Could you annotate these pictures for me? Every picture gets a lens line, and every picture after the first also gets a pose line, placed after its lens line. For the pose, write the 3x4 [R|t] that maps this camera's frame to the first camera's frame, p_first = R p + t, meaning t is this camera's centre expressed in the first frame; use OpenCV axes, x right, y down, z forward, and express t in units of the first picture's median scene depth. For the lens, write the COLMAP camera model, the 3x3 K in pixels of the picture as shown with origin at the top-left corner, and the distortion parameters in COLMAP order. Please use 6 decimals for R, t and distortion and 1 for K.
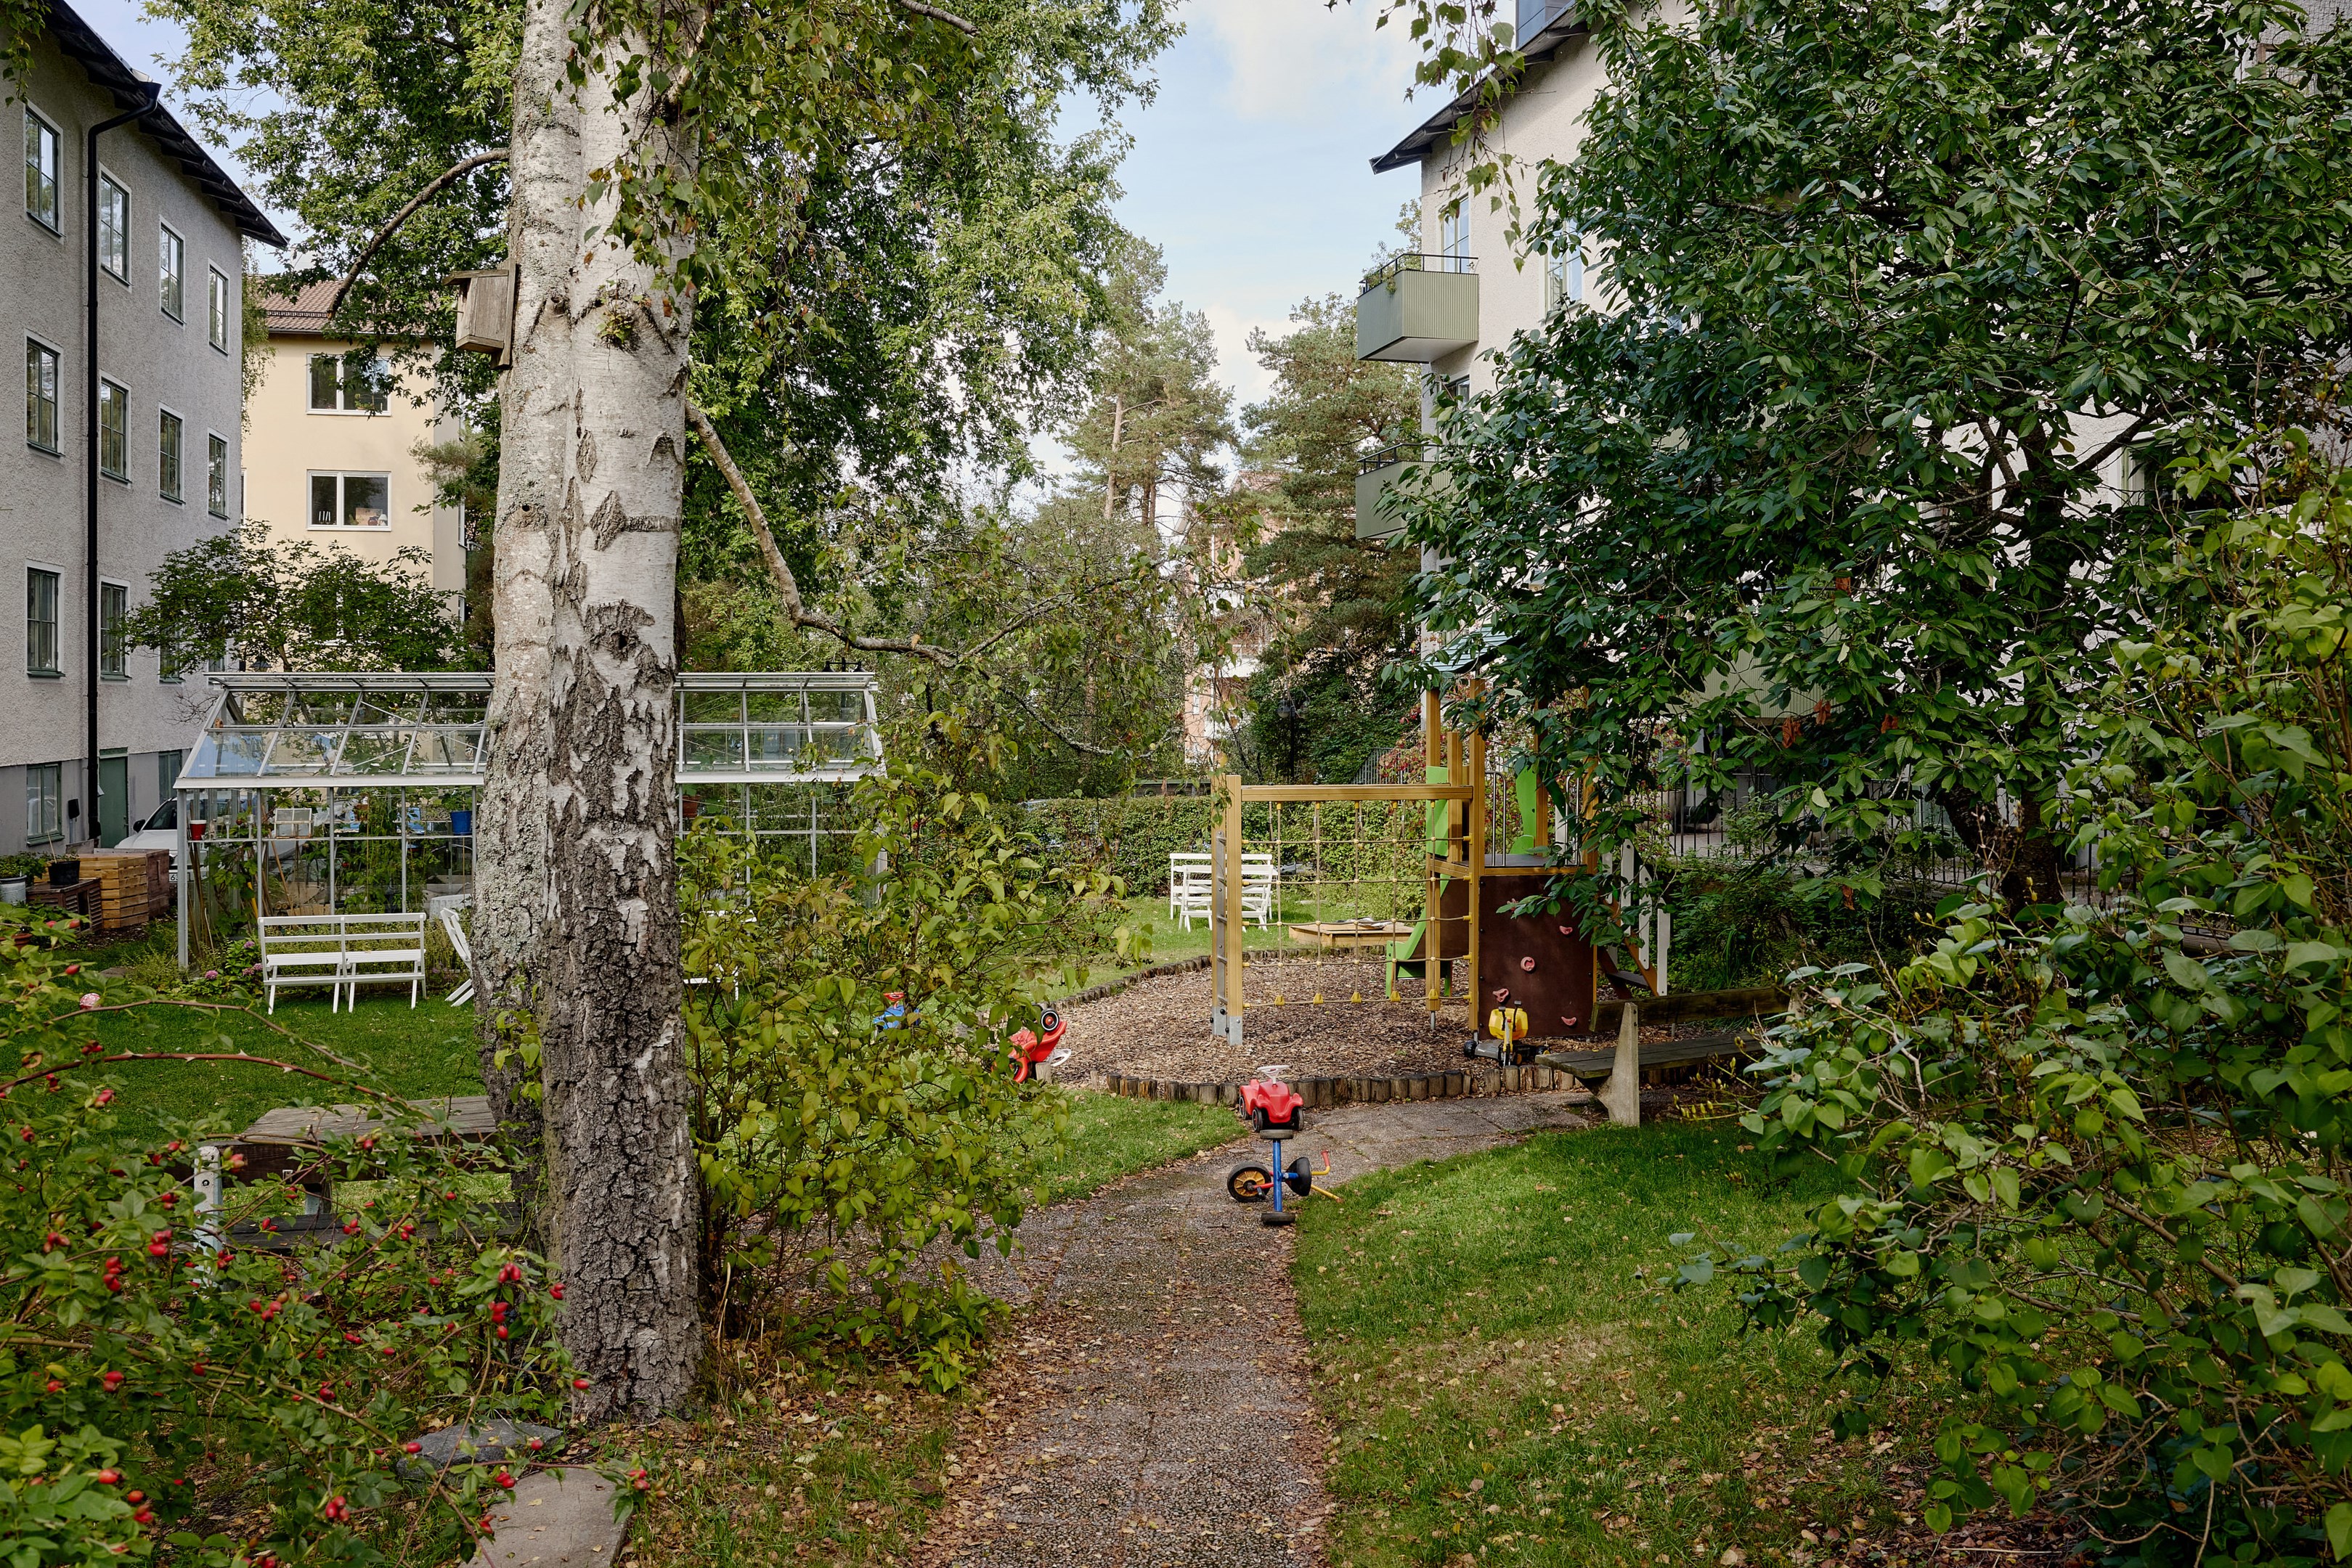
lens RADIAL K [[1900.2, 0, 1191.1], [0, 1900.2, 689.8], [0, 0, 1]] dist [-0.051096, 0.046032]
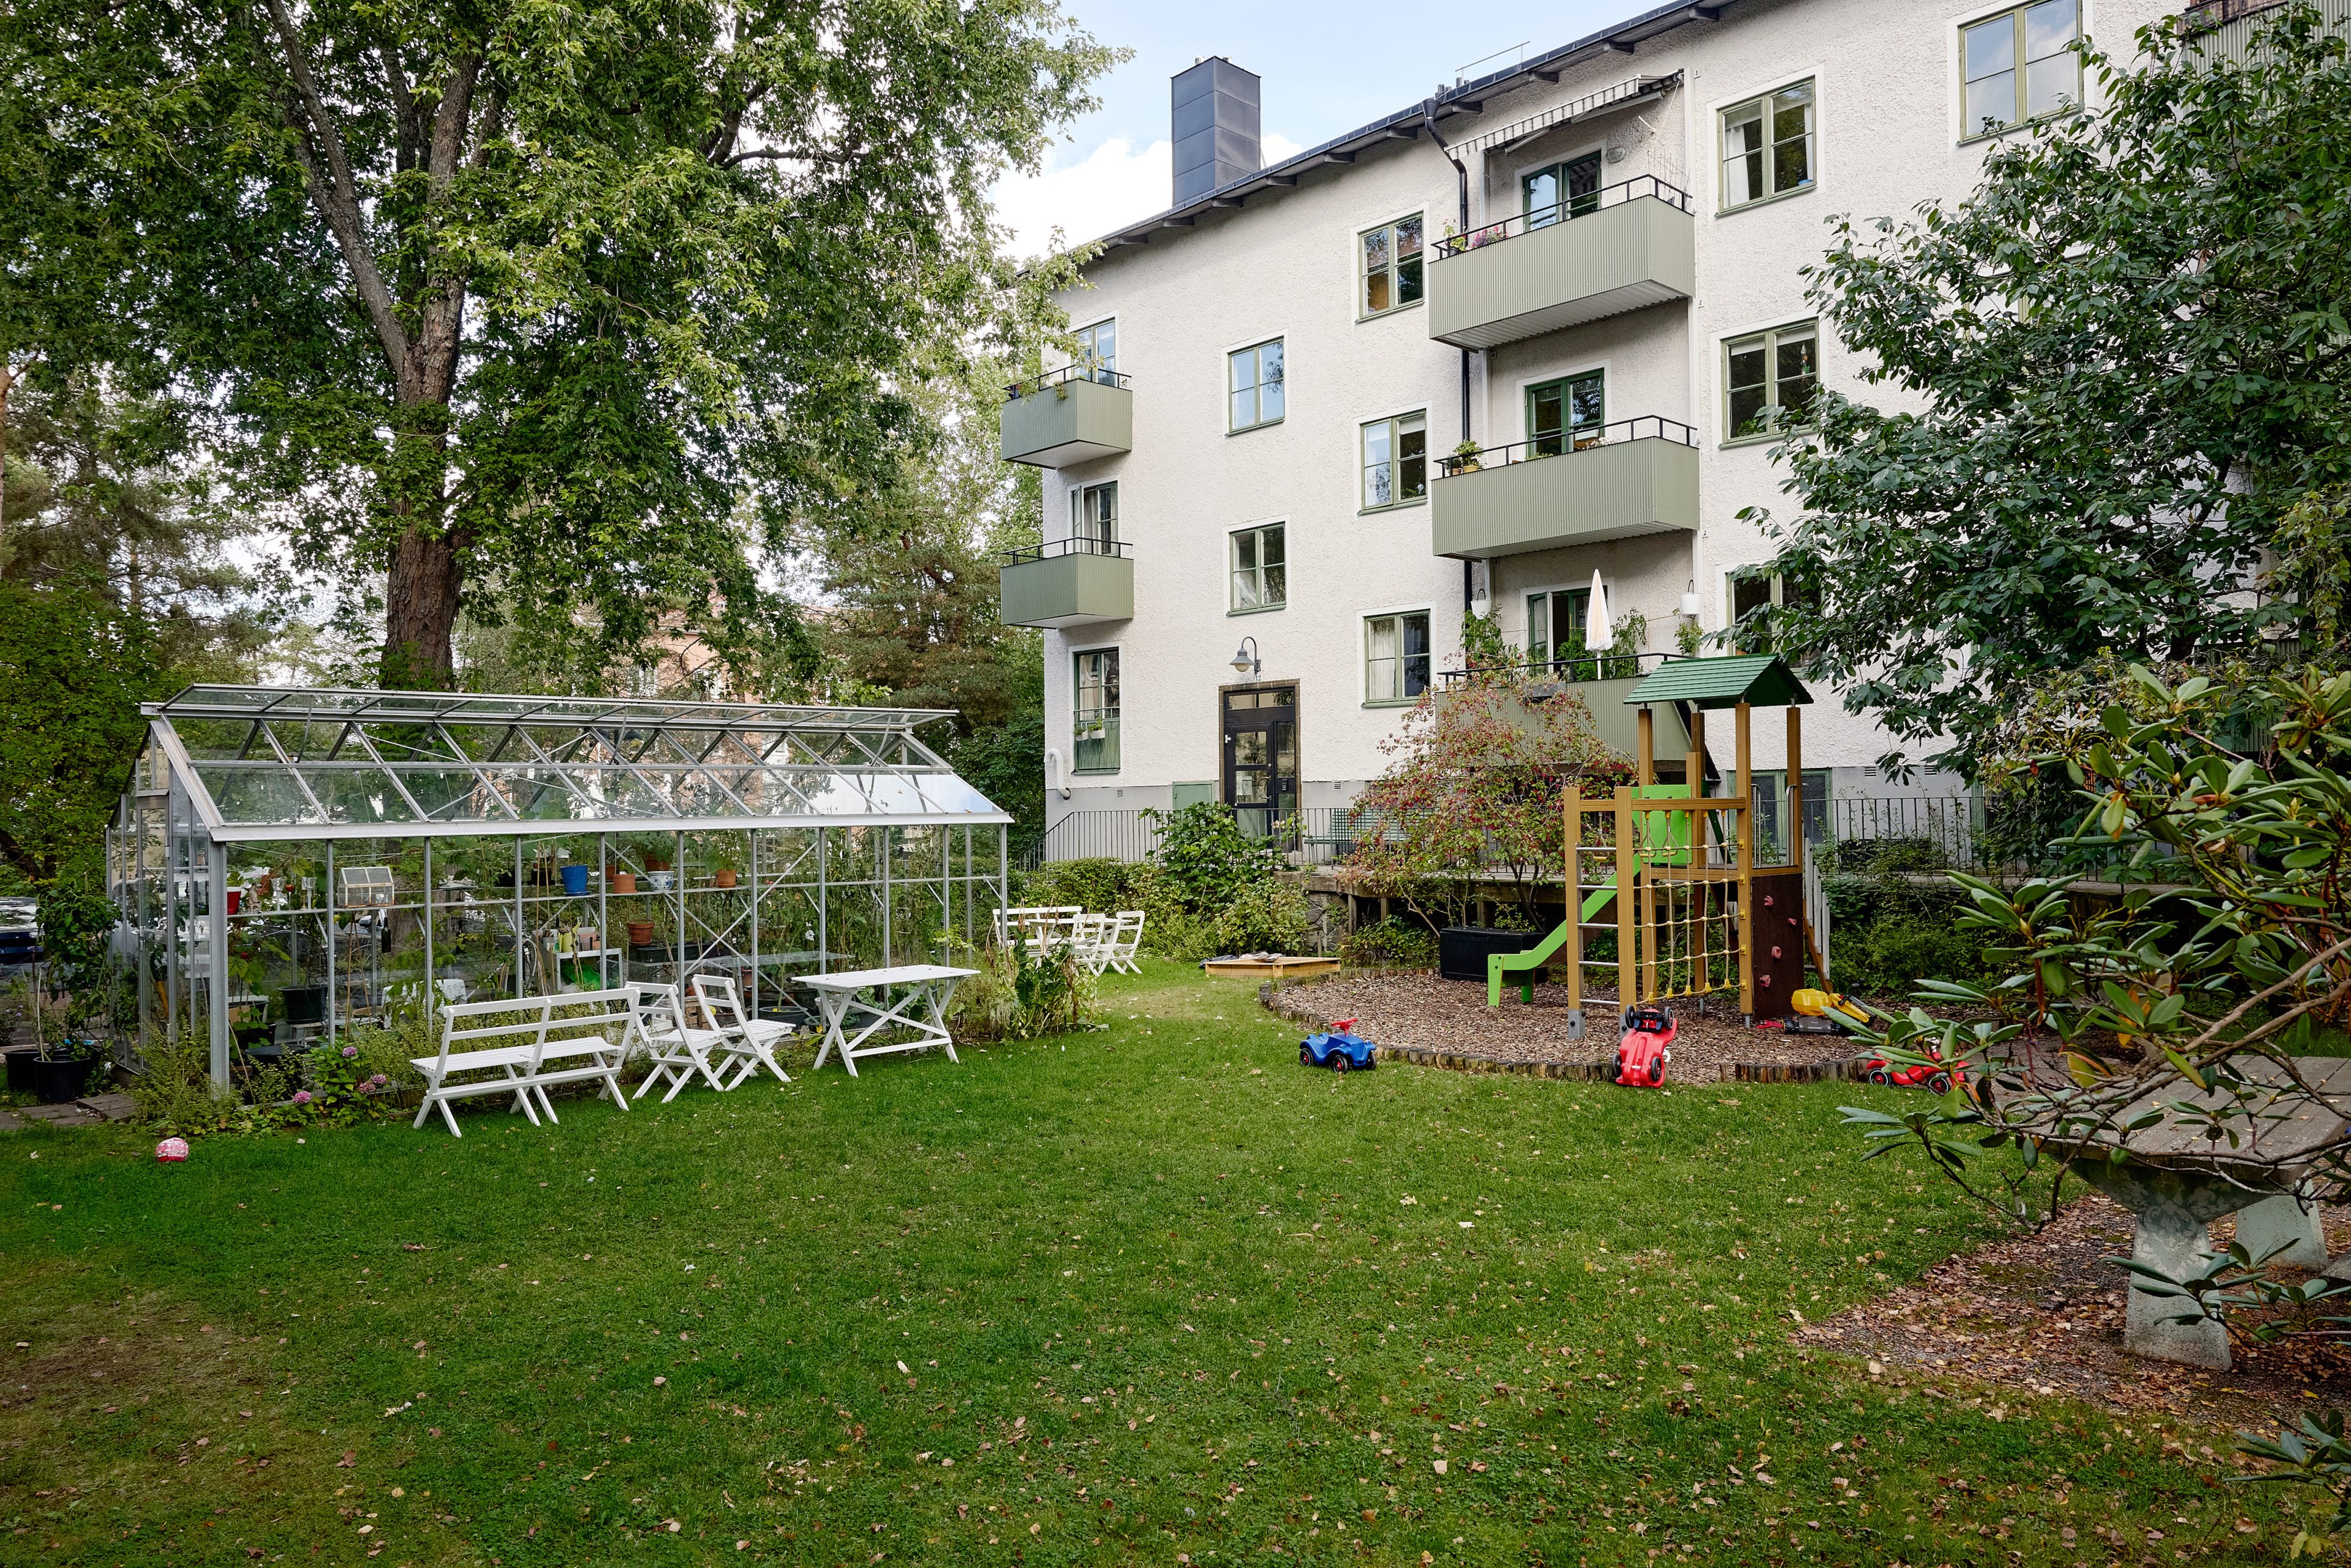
lens RADIAL K [[1597.1, 0, 1175.5], [0, 1597.1, 784.0], [0, 0, 1]] dist [-0.003717, 0.001529]
pose [[0.860965, -0.004965, 0.508641, -0.552018], [0.011622, 0.999883, -0.009912, 0.043769], [-0.508532, 0.014445, 0.860922, 0.316840]]
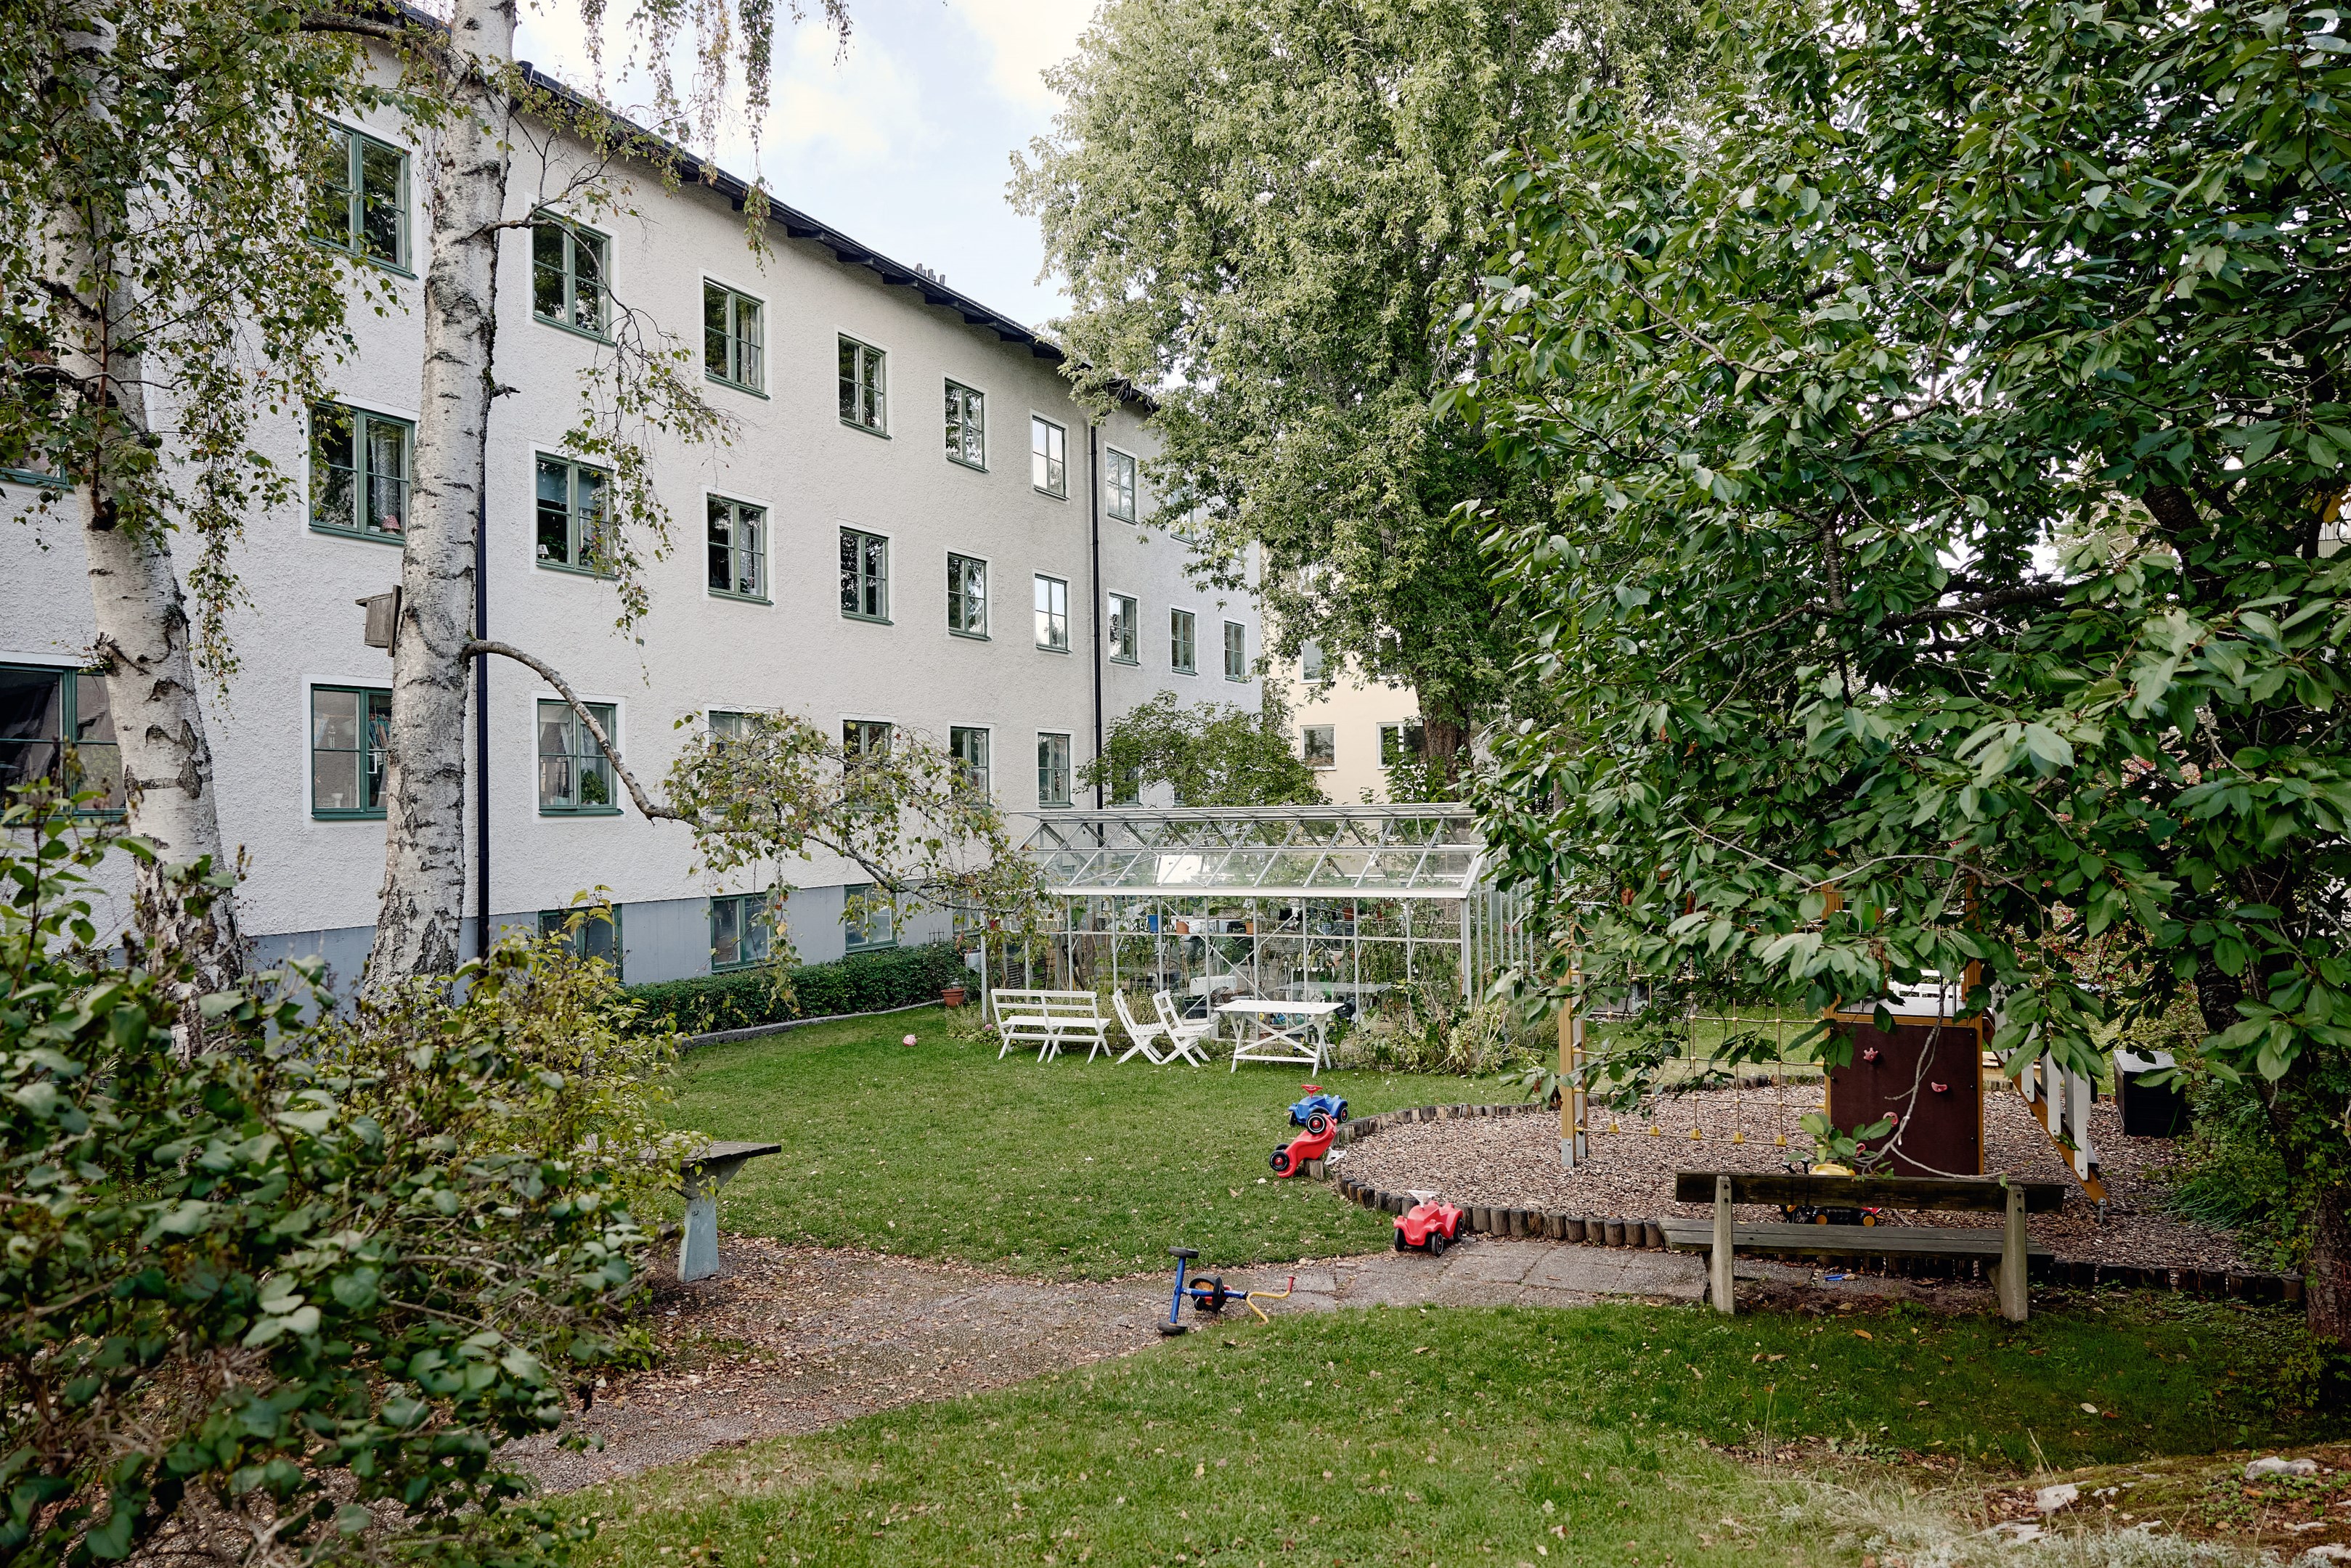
lens RADIAL K [[1597.1, 0, 1175.5], [0, 1597.1, 784.0], [0, 0, 1]] dist [-0.003717, 0.001529]
pose [[0.775208, -0.023986, -0.631251, 0.358463], [0.022702, 0.999691, -0.010106, -0.016808], [0.631298, -0.006496, 0.775513, 0.157250]]
